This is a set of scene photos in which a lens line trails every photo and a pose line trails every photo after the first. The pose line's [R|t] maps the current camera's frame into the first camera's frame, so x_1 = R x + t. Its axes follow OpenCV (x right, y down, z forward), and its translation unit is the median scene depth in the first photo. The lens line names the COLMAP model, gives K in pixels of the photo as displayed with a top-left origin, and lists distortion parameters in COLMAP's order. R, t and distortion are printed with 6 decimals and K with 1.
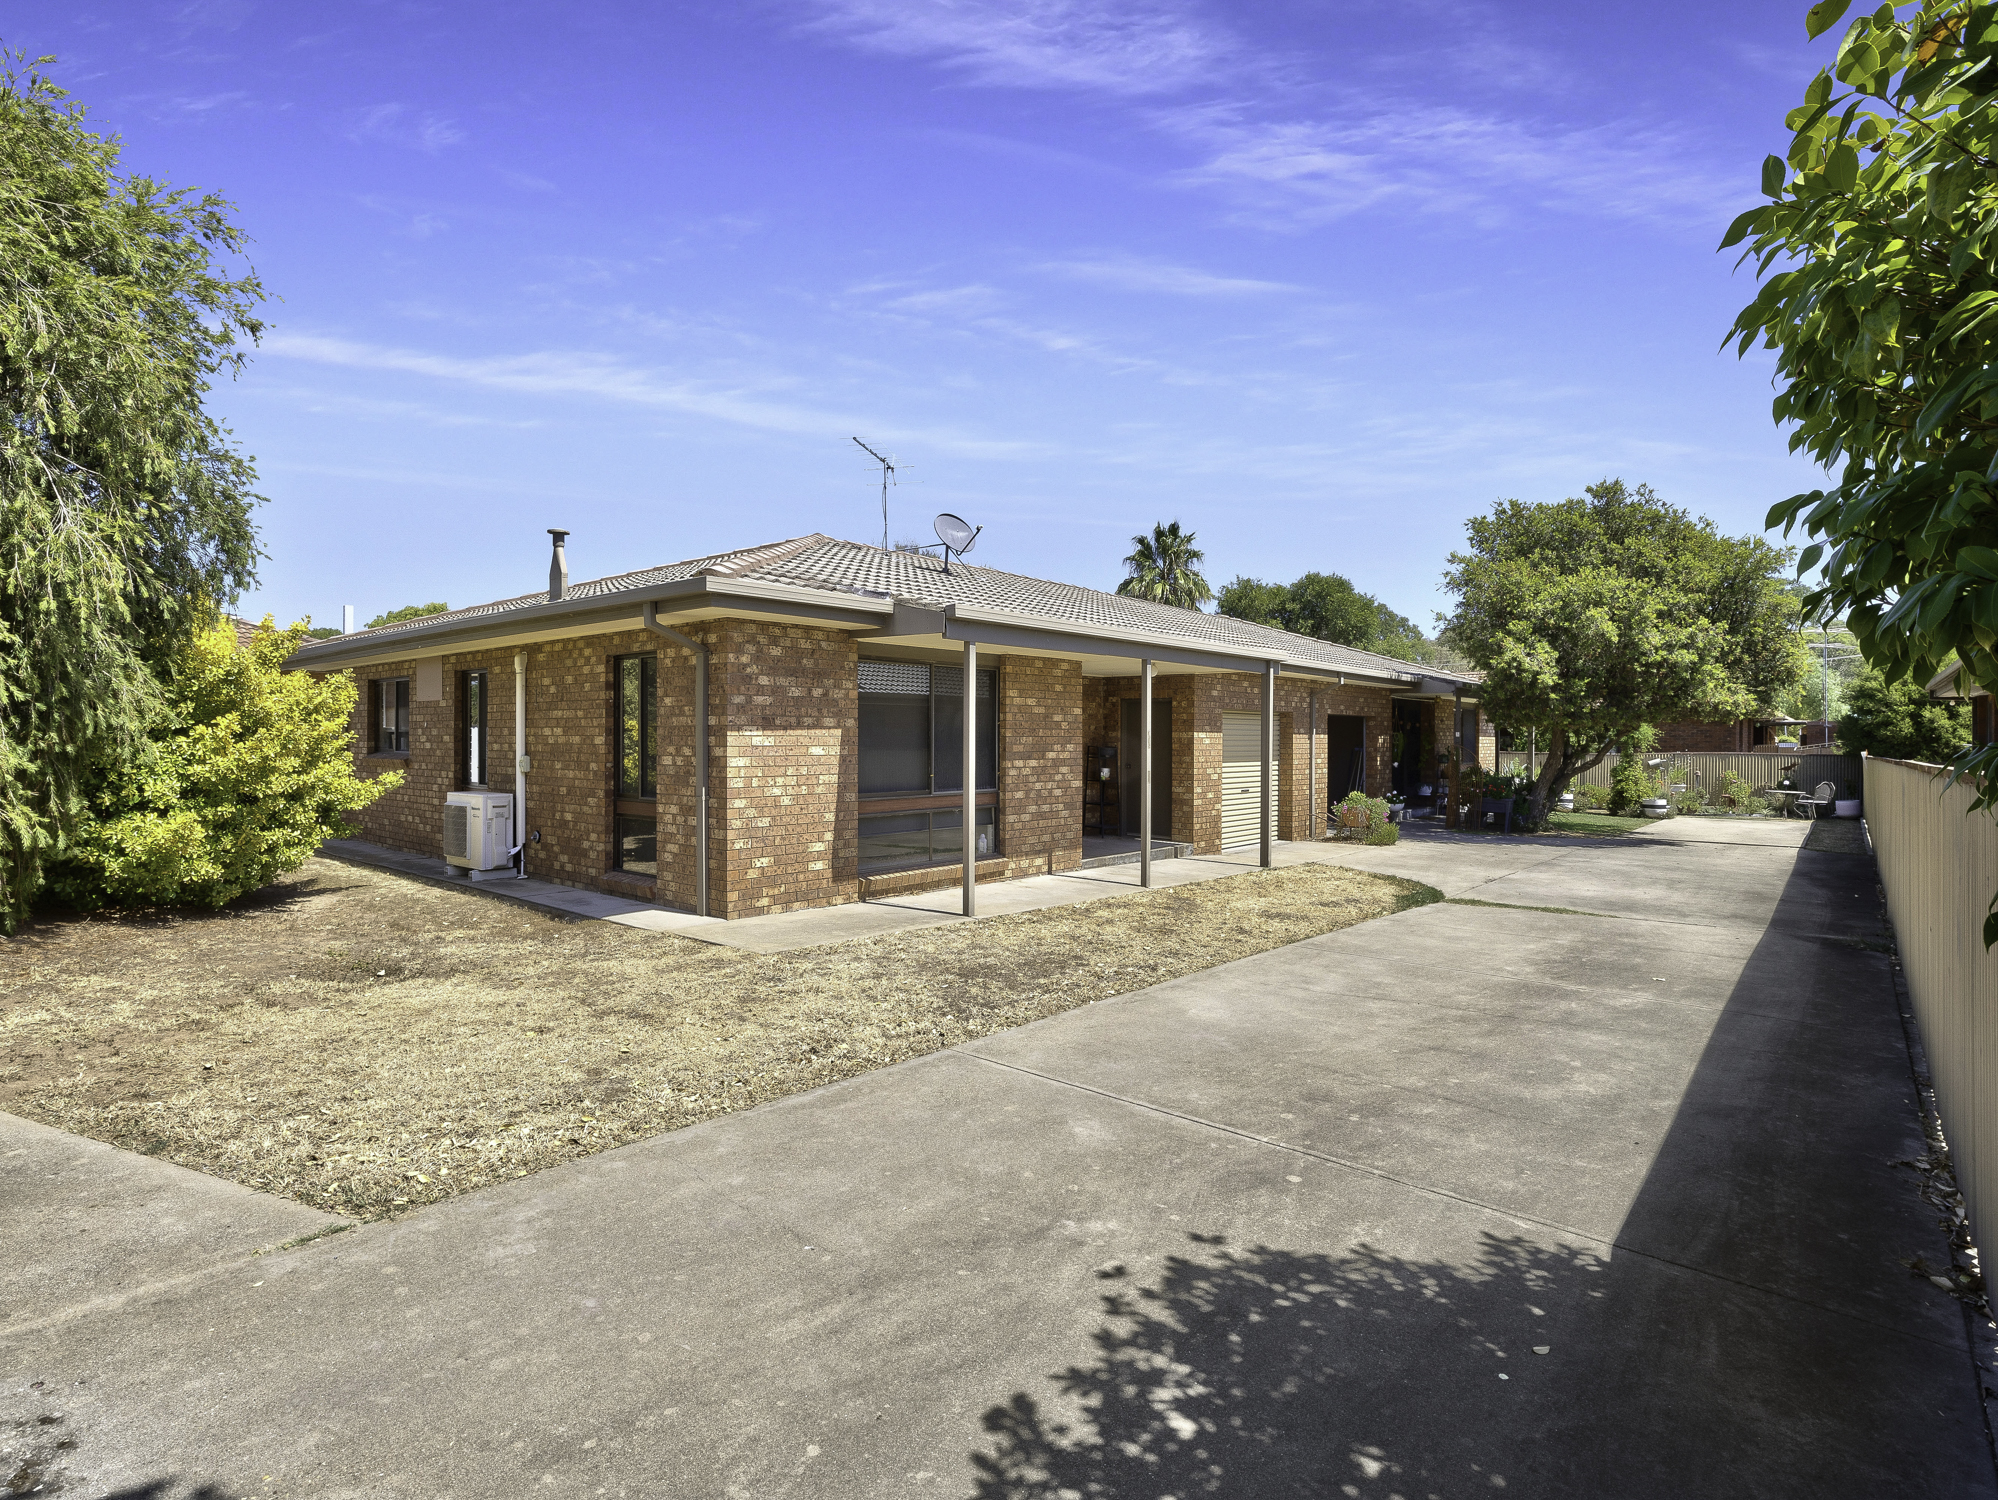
lens RADIAL K [[1005.6, 0, 993.9], [0, 1005.6, 748.6], [0, 0, 1]] dist [-0.003054, -0.000306]
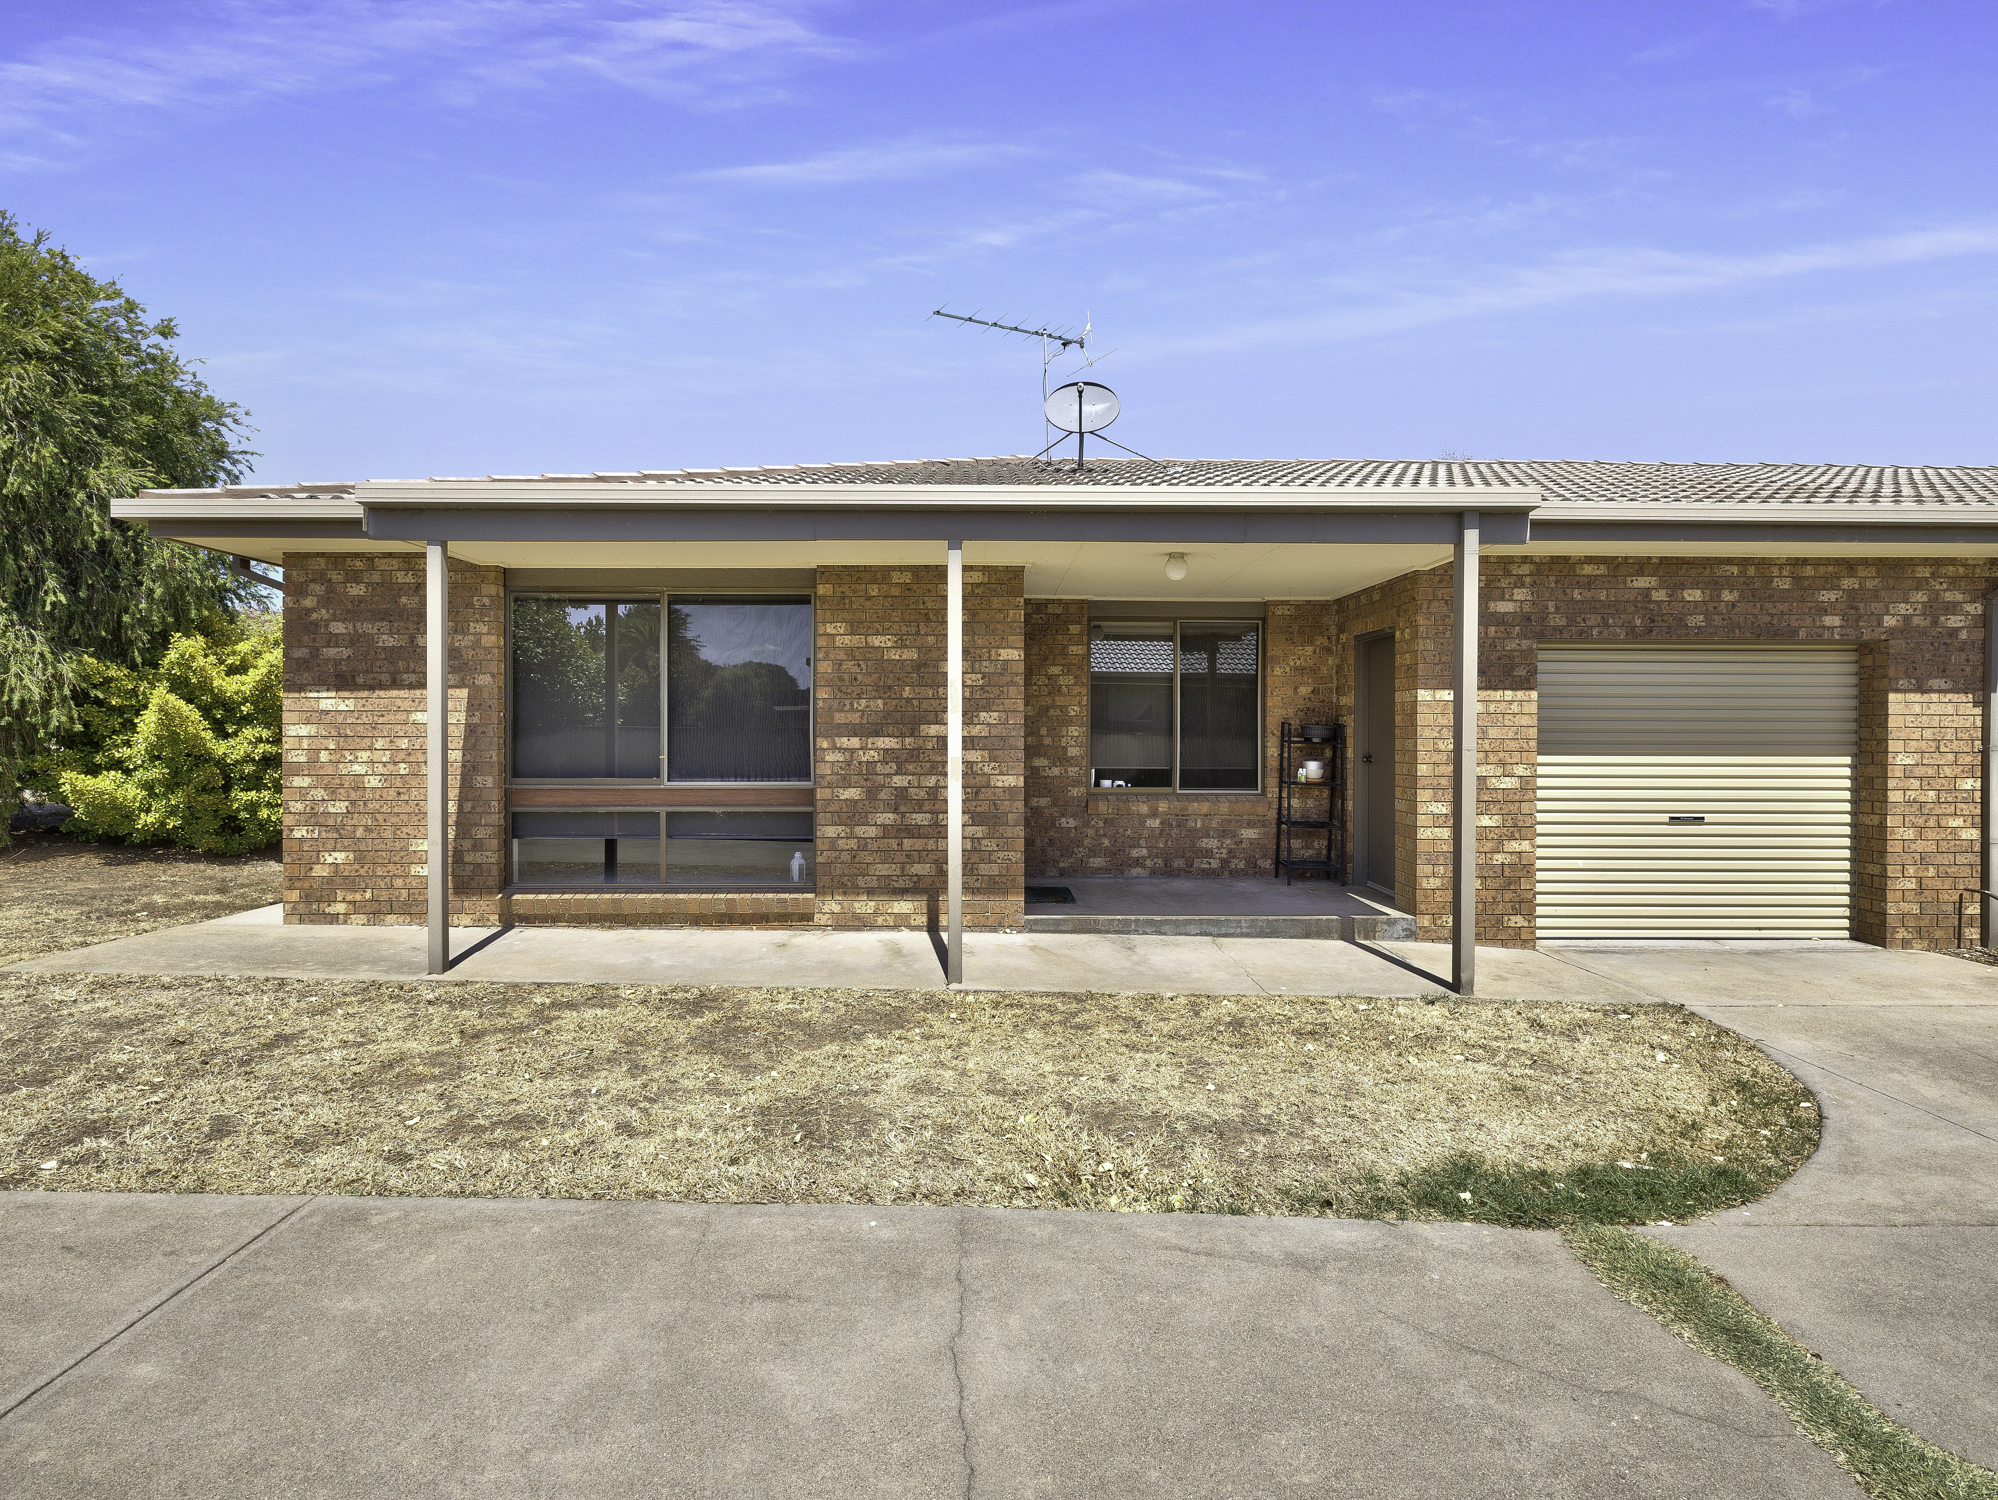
lens RADIAL K [[1032.2, 0, 1000.5], [0, 1032.2, 741.6], [0, 0, 1]] dist [0.006062, 0.001230]
pose [[0.665543, 0.005408, -0.746340, 0.699325], [-0.007727, 0.999970, 0.000355, 0.016724], [0.746319, 0.005531, 0.665565, 0.815557]]
